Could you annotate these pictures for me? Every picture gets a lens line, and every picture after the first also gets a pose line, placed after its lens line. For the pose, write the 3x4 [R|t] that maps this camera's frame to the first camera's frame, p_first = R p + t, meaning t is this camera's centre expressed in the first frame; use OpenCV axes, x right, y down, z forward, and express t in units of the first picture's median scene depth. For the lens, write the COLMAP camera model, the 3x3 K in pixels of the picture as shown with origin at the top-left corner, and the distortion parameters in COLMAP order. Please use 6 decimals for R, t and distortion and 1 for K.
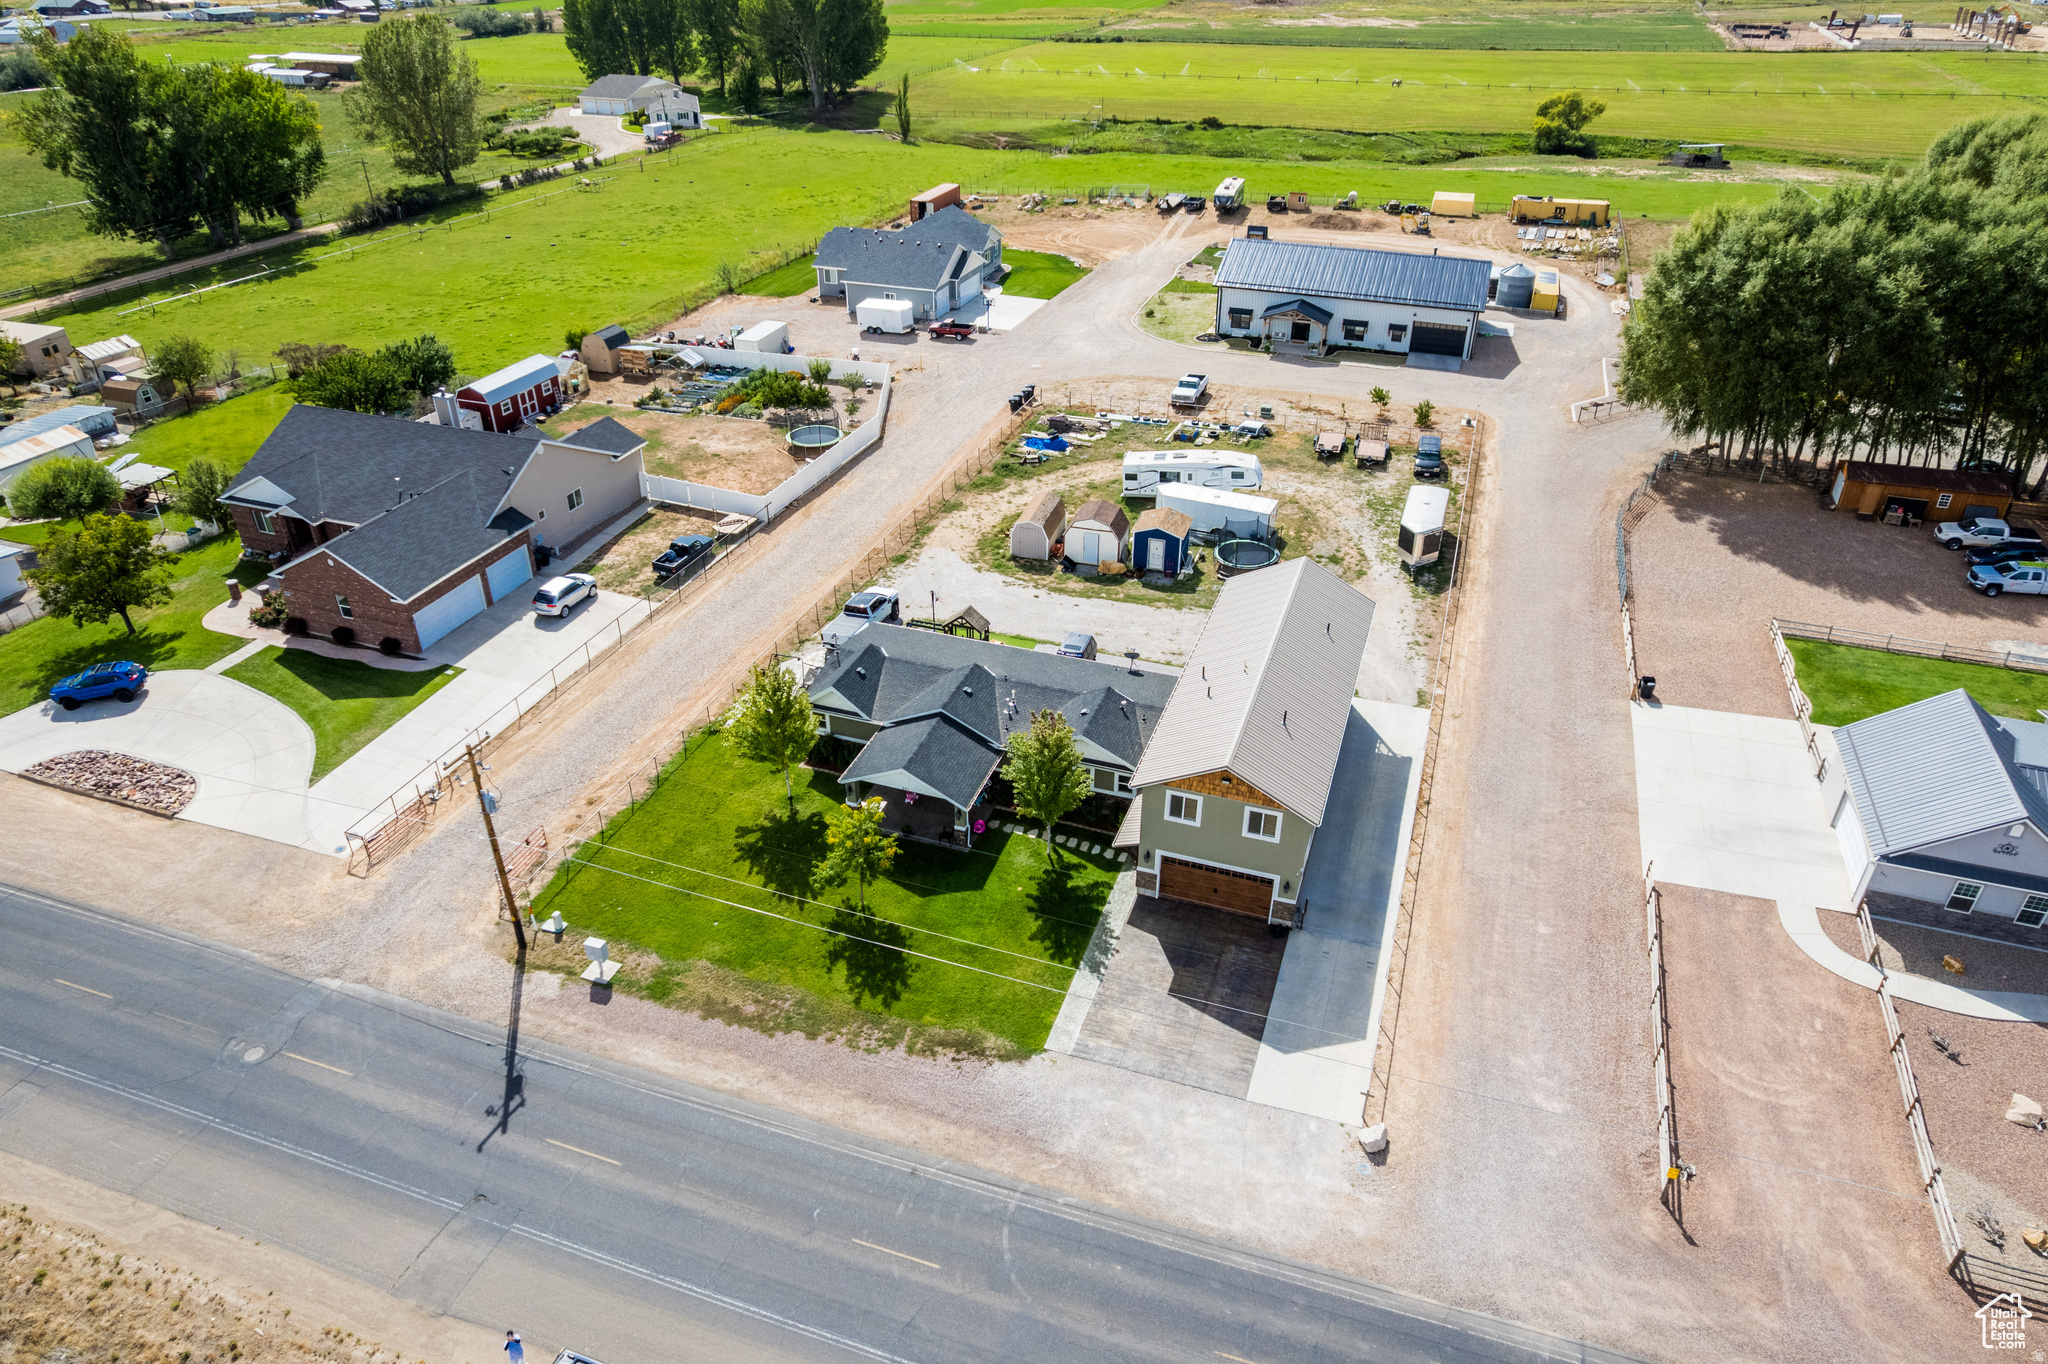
lens RADIAL K [[1311.2, 0, 1029.7], [0, 1311.2, 678.8], [0, 0, 1]] dist [-0.075095, 0.069786]
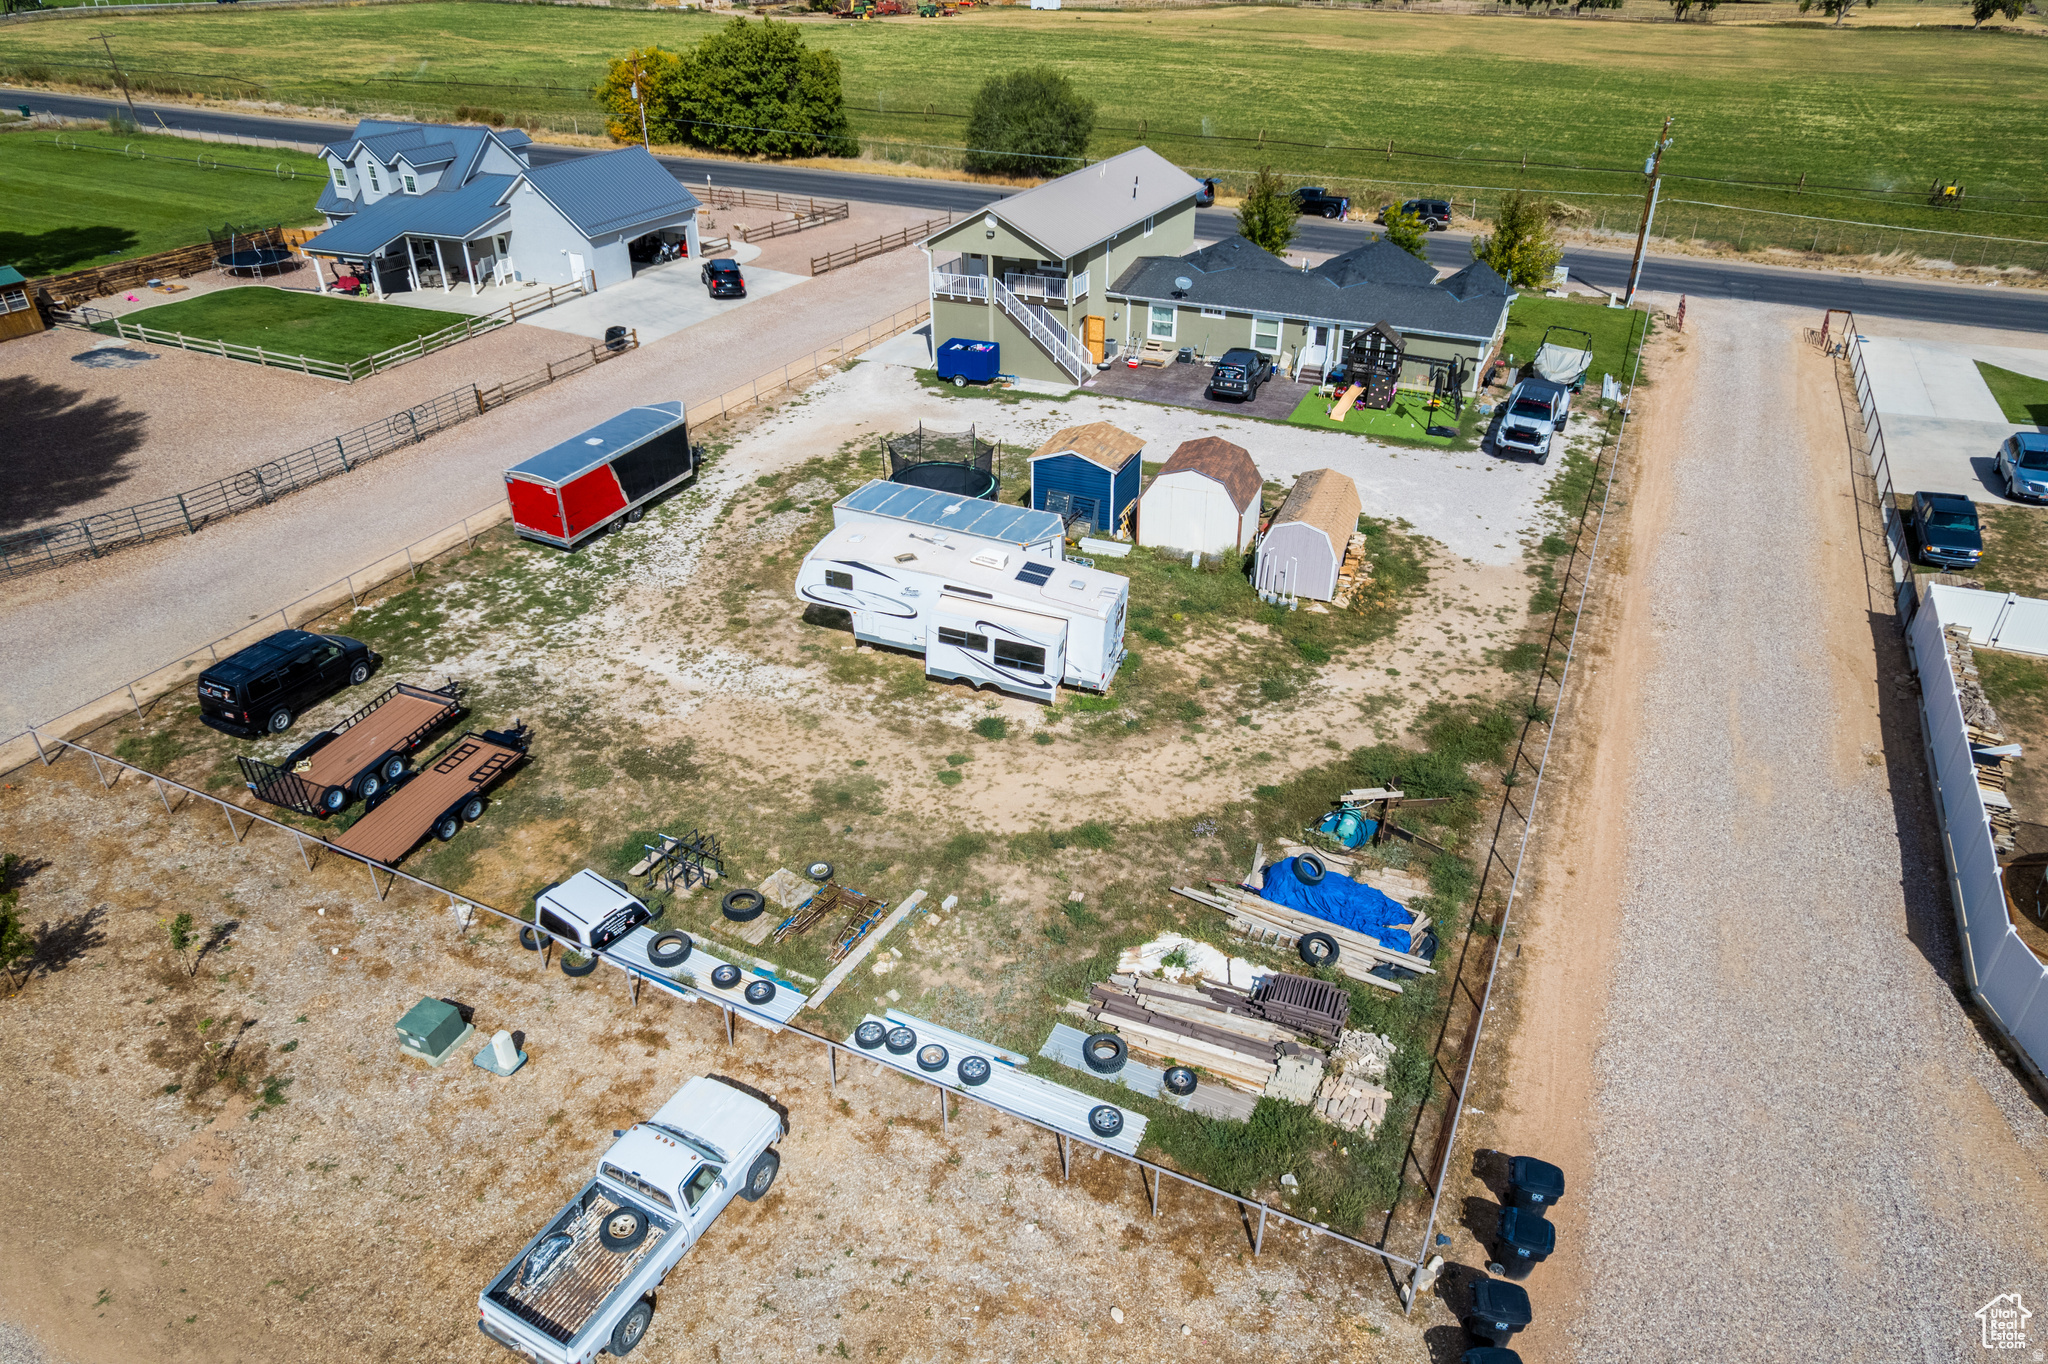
lens RADIAL K [[1311.2, 0, 1030.6], [0, 1311.2, 695.1], [0, 0, 1]] dist [-0.075095, 0.069786]
pose [[-0.994505, -0.056031, 0.088437, 0.071502], [0.052488, 0.464054, 0.884251, -0.580156], [-0.090585, 0.884033, -0.458563, 1.381258]]
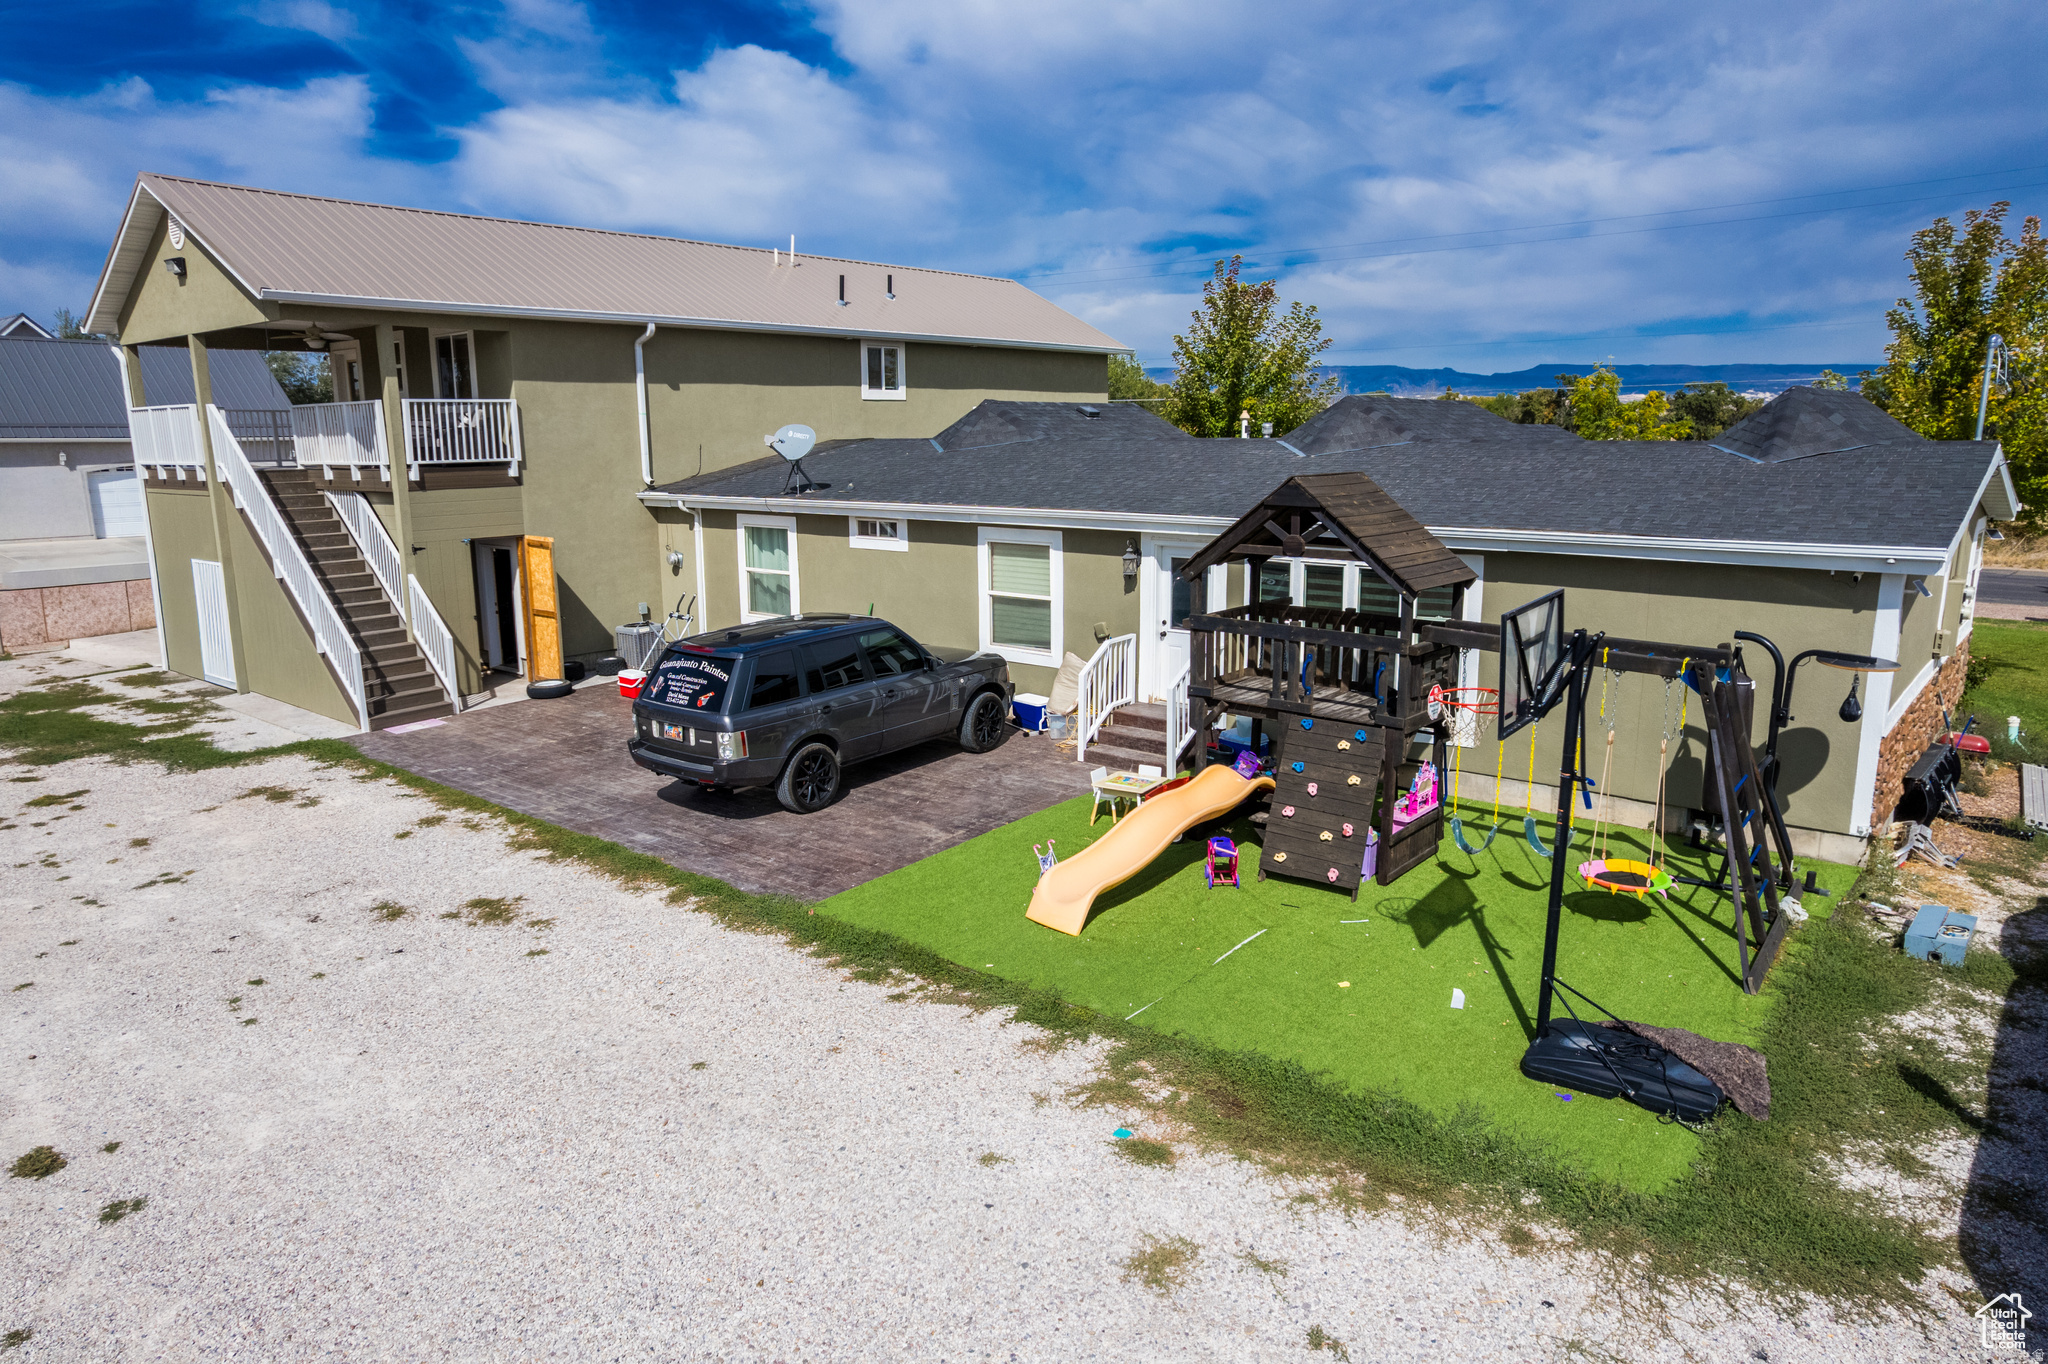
lens RADIAL K [[1311.2, 0, 1029.2], [0, 1311.2, 682.7], [0, 0, 1]] dist [-0.075095, 0.069786]
pose [[-0.934793, -0.065917, 0.349023, -0.063513], [0.186852, 0.744415, 0.641040, -0.127368], [-0.302074, 0.664456, -0.683557, 0.991682]]
